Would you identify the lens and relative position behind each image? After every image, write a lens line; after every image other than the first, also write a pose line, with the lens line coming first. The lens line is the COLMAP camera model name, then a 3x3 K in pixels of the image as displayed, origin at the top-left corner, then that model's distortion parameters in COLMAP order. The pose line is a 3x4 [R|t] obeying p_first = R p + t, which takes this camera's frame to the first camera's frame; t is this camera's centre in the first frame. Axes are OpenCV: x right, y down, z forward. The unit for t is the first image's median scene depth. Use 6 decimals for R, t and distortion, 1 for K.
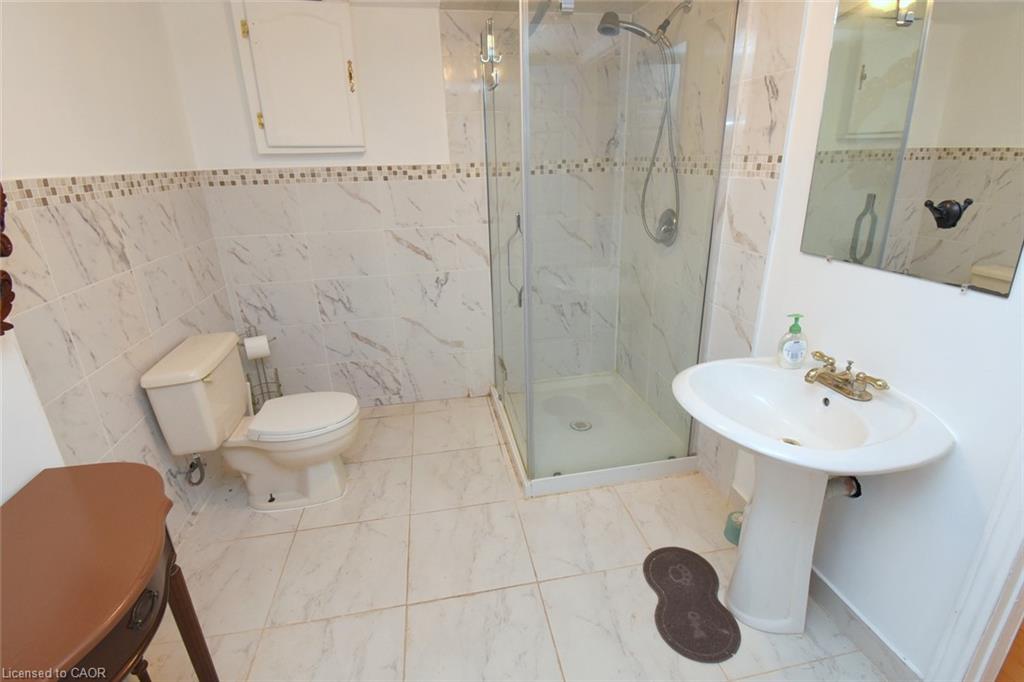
lens RADIAL K [[488.0, 0, 510.9], [0, 488.0, 334.6], [0, 0, 1]] dist [0.018616, -0.031107]
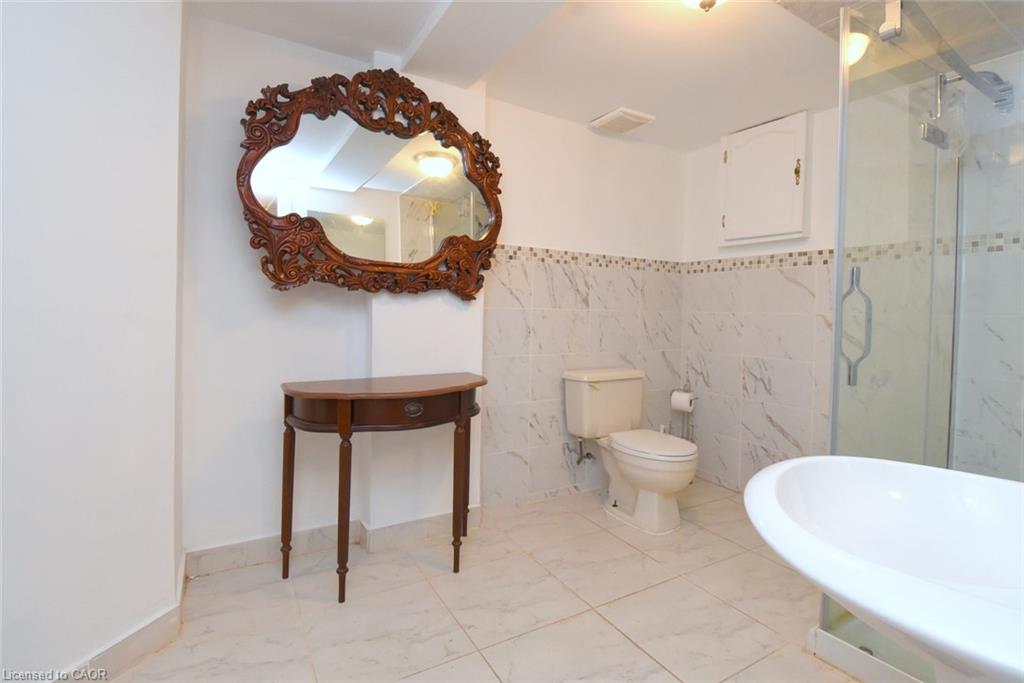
lens RADIAL K [[480.1, 0, 508.5], [0, 480.1, 317.0], [0, 0, 1]] dist [0.012706, -0.025074]
pose [[0.329221, 0.044285, -0.943214, 0.463620], [-0.347654, 0.934417, -0.077474, 0.076611], [0.877924, 0.353418, 0.323025, 0.197169]]
